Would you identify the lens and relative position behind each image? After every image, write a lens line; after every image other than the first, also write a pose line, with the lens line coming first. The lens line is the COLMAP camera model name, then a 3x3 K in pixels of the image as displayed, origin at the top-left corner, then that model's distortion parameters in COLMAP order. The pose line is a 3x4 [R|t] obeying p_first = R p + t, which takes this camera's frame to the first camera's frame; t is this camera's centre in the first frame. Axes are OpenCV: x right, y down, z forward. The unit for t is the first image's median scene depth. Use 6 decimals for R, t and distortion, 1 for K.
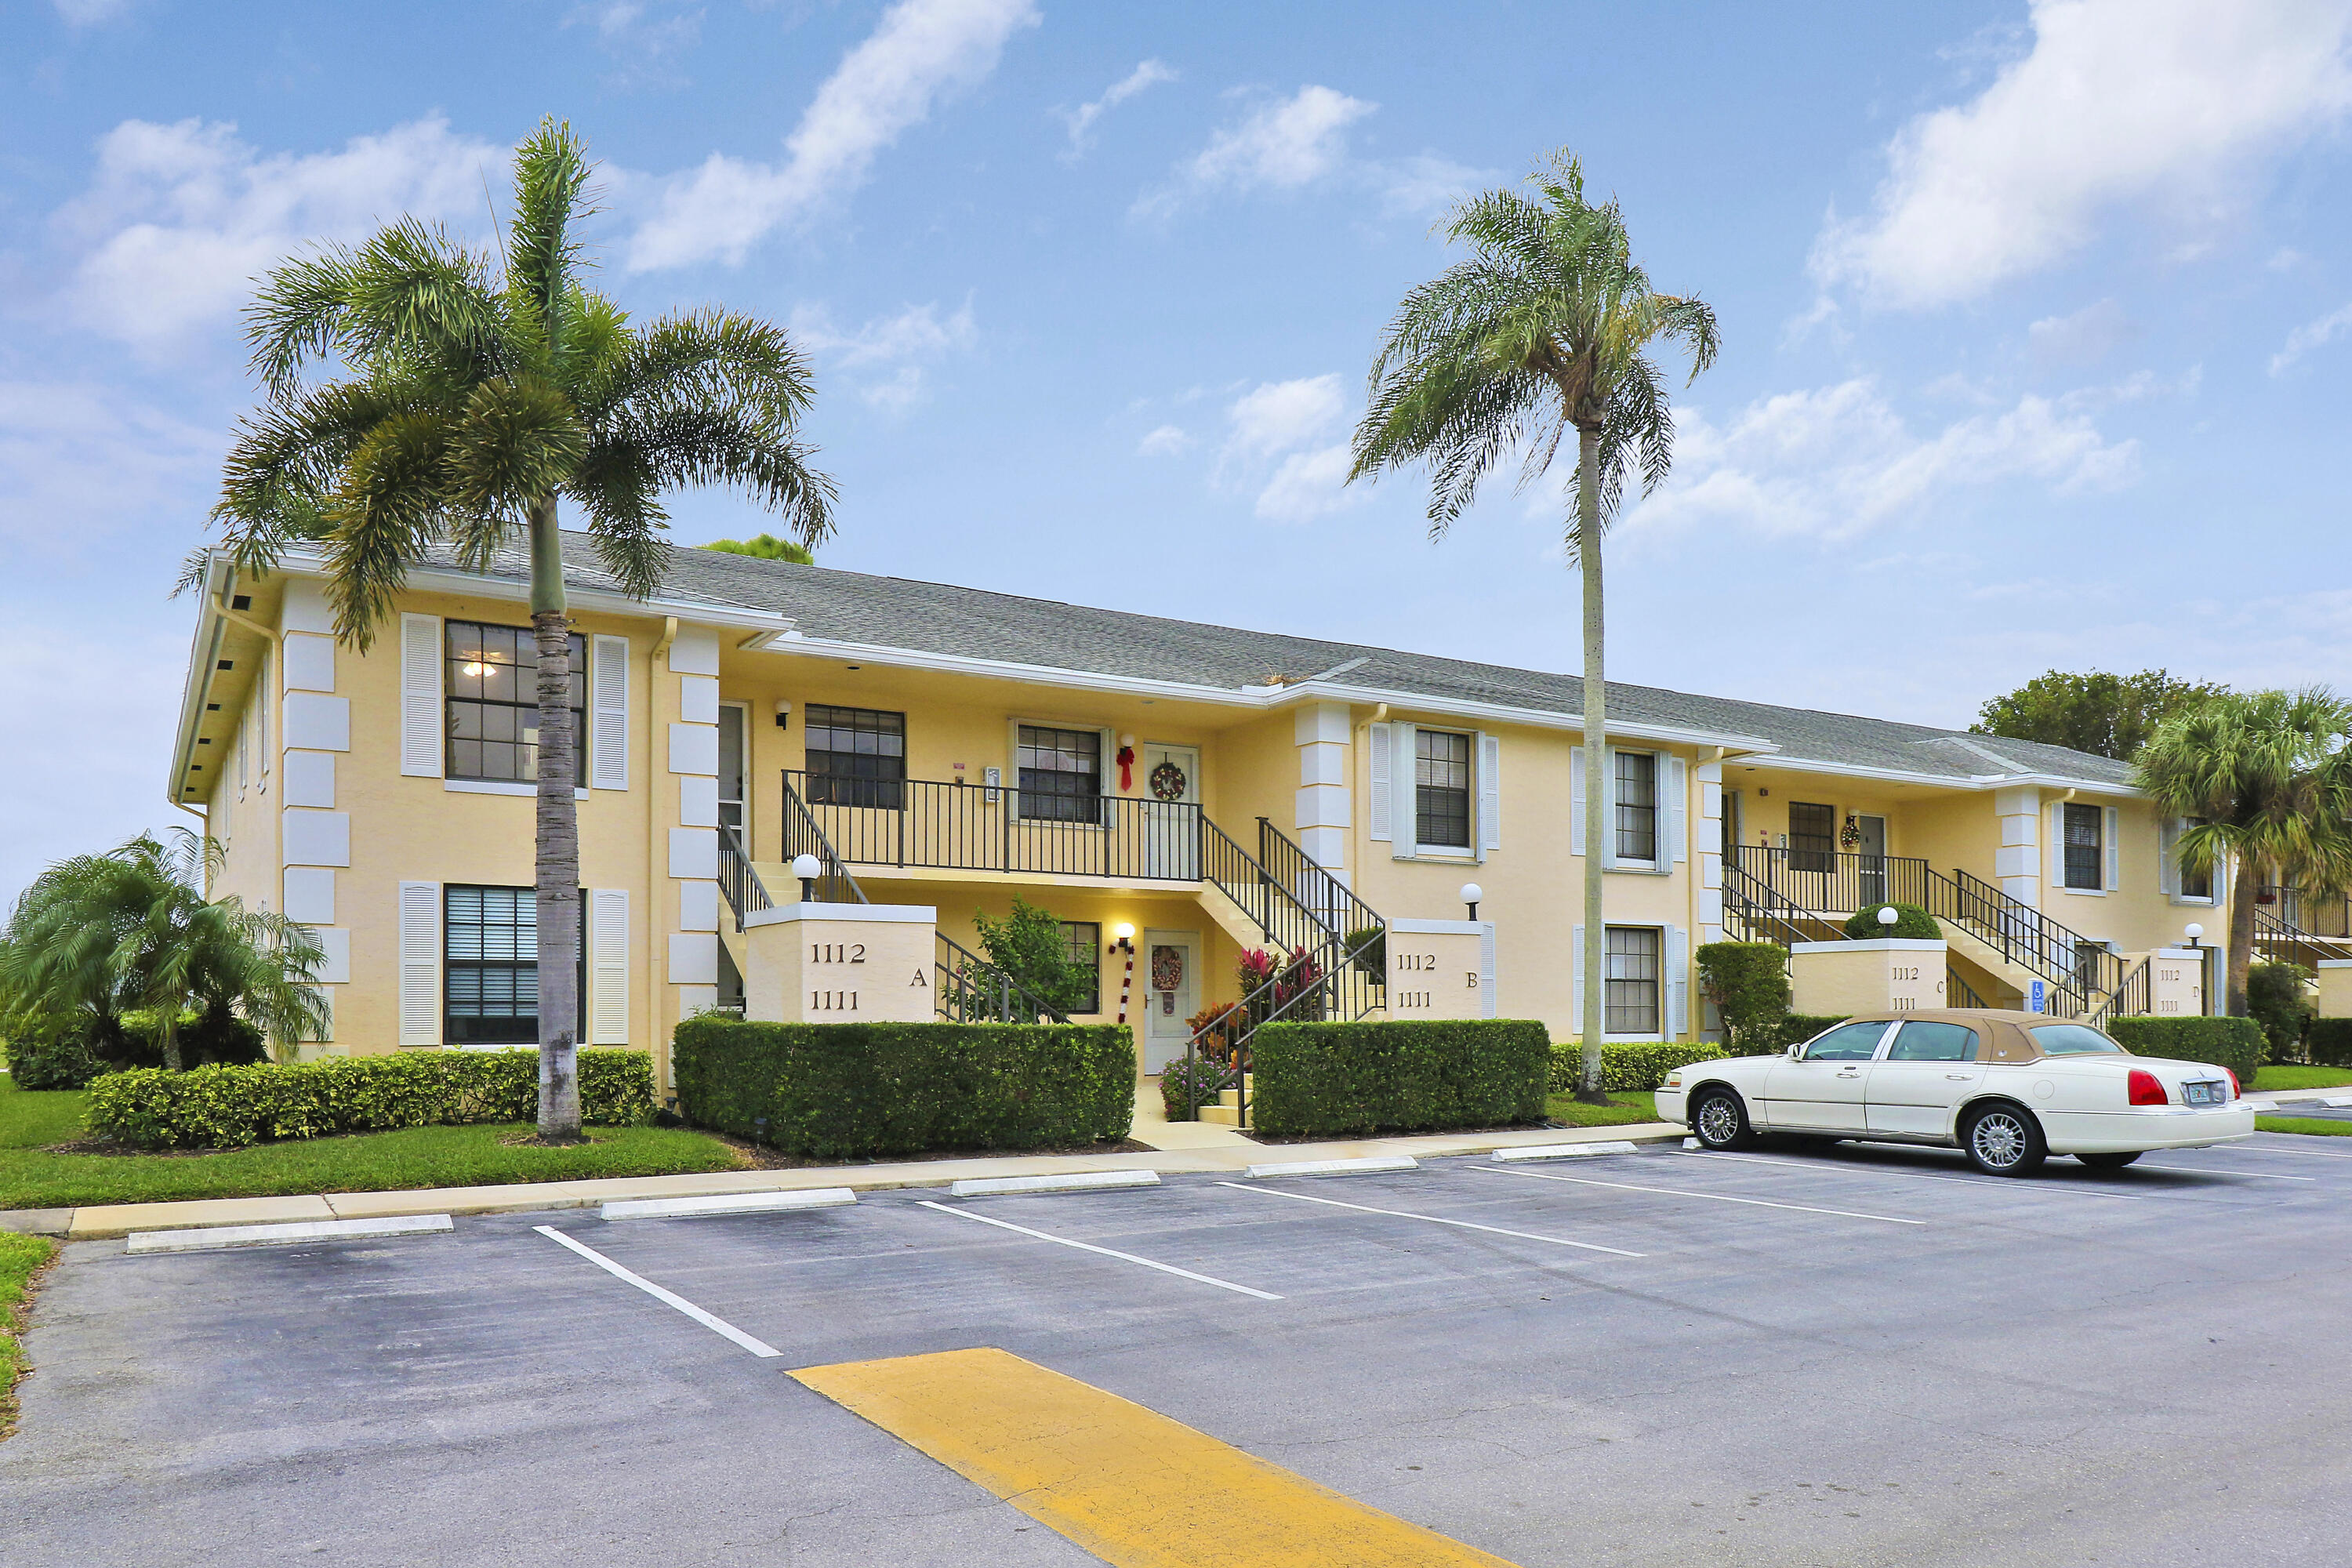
lens RADIAL K [[1634.7, 0, 1176.0], [0, 1634.7, 784.0], [0, 0, 1]] dist [0.000156, -0.003143]
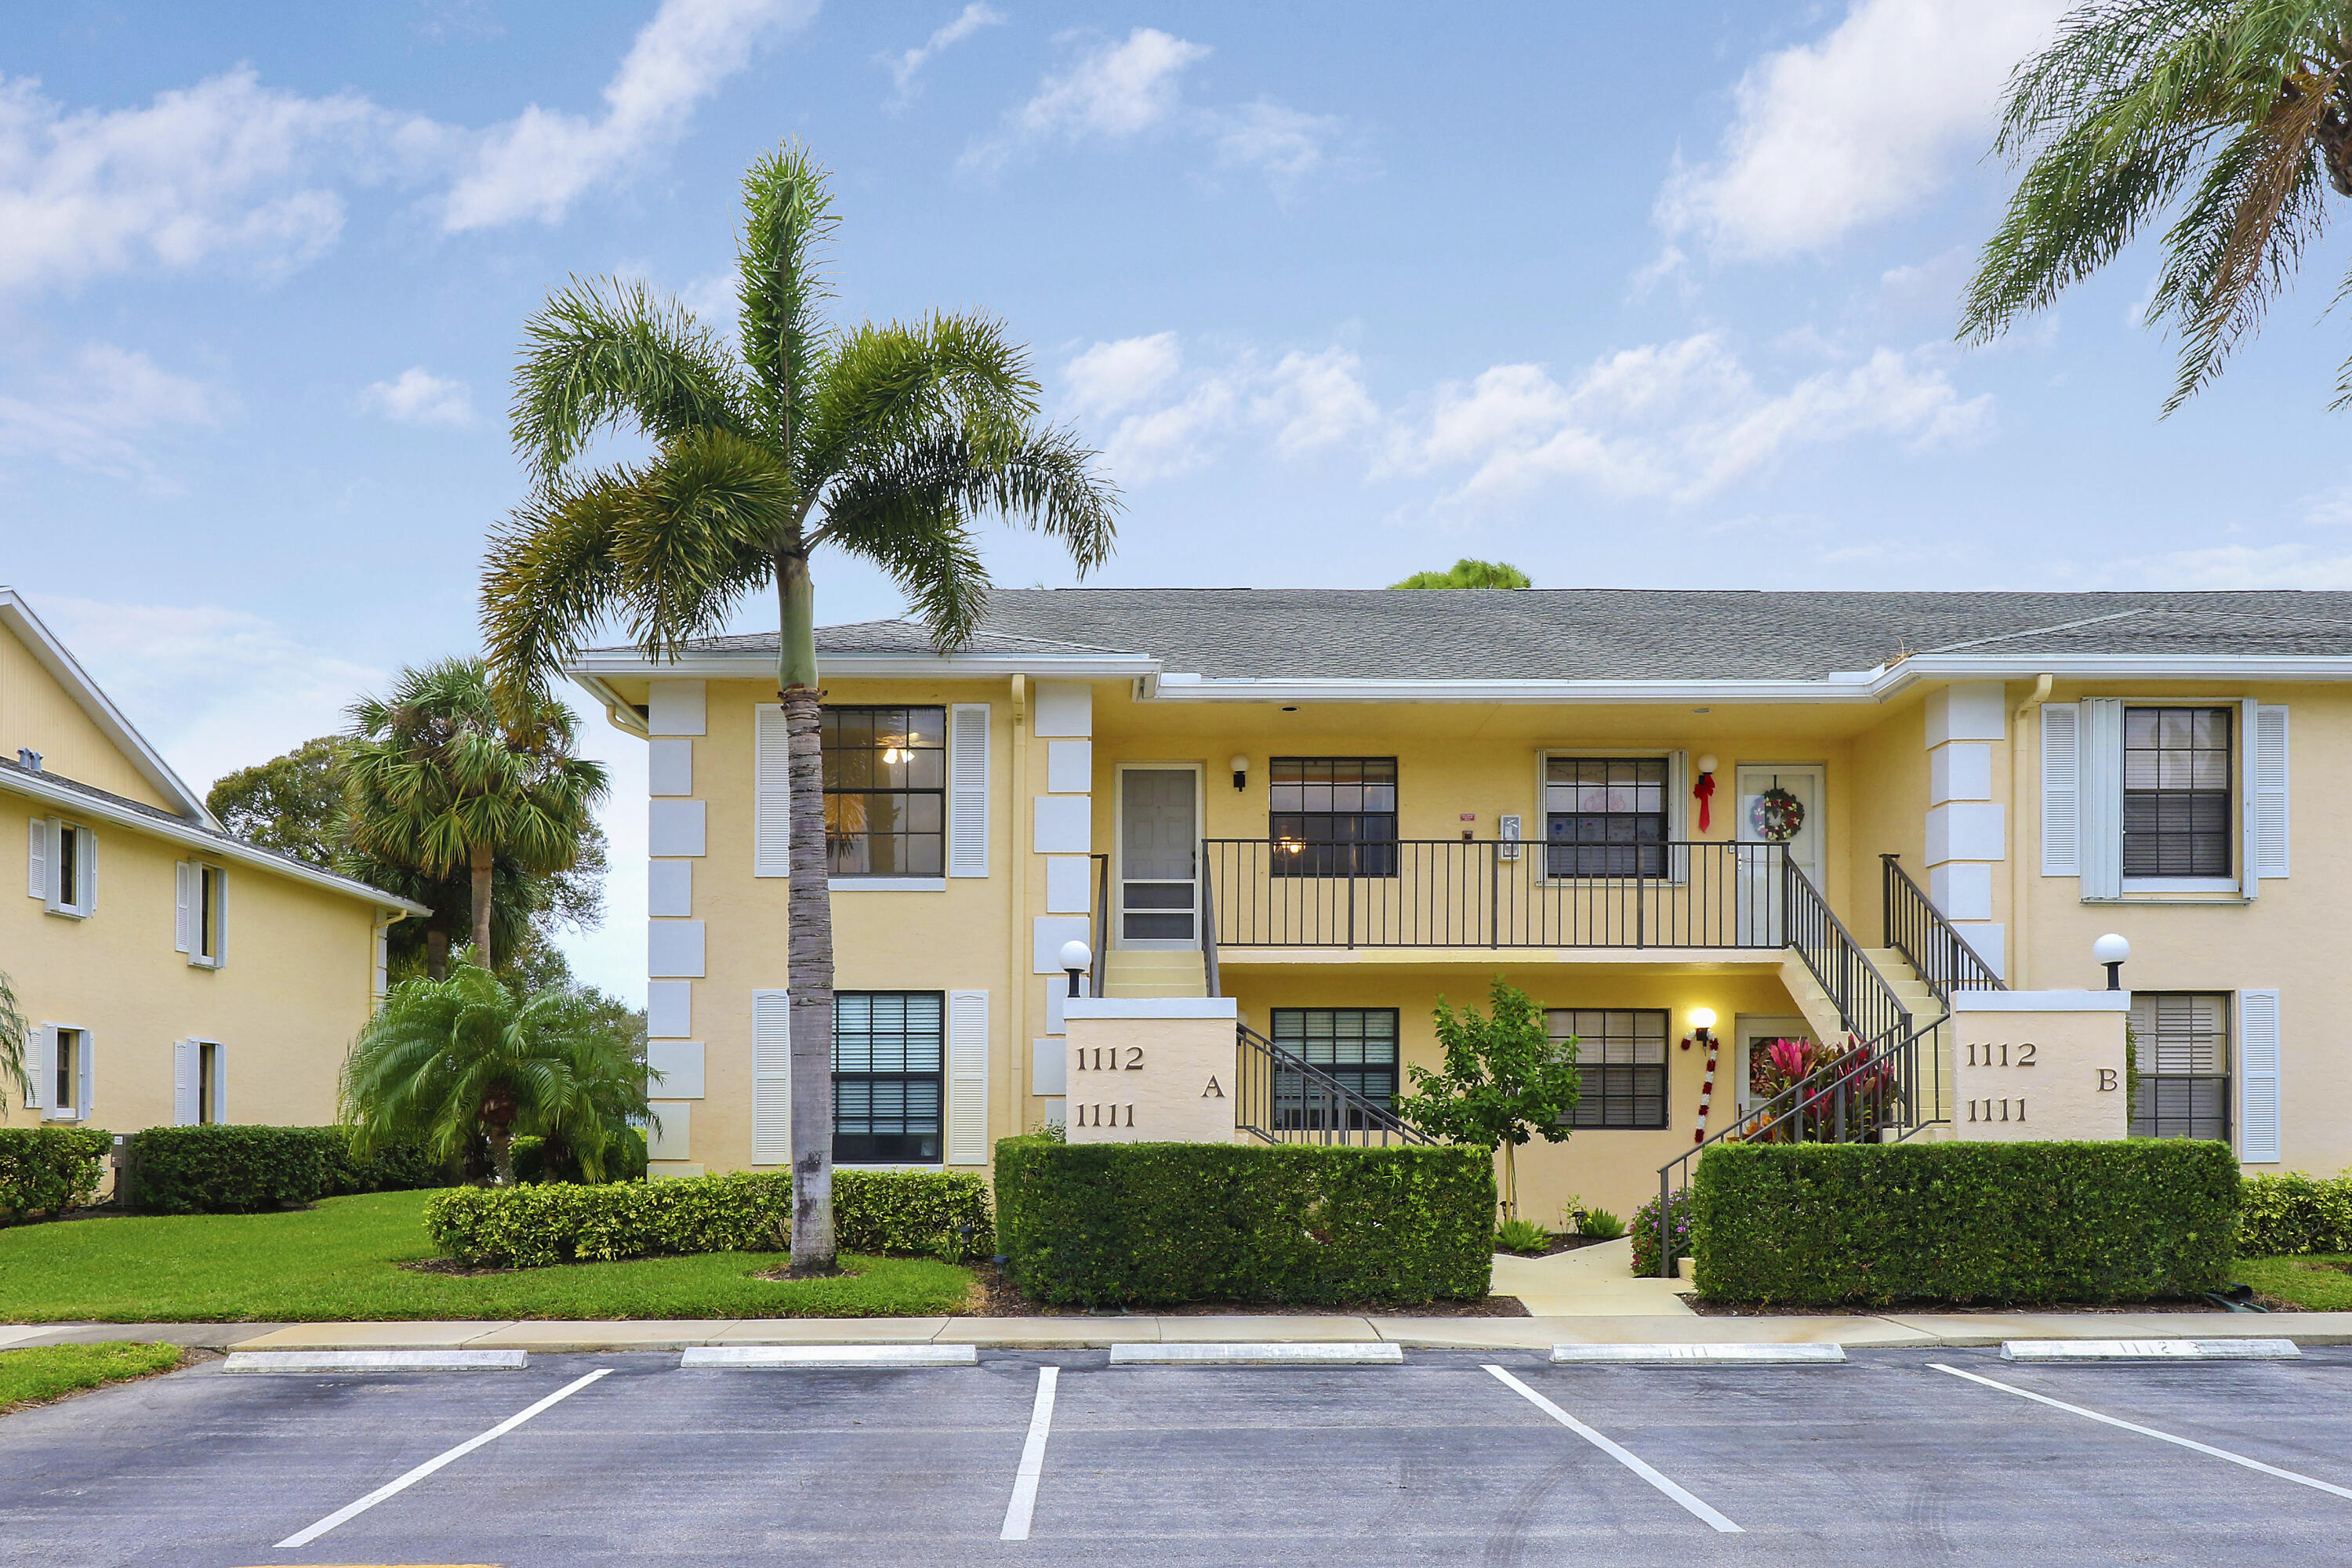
lens RADIAL K [[1931.3, 0, 1173.5], [0, 1931.3, 888.8], [0, 0, 1]] dist [0.005637, 0.002769]
pose [[0.861883, -0.062113, -0.503289, 0.266404], [0.071346, 0.997451, -0.000920, 0.017884], [0.502064, -0.035114, 0.864117, 0.148744]]
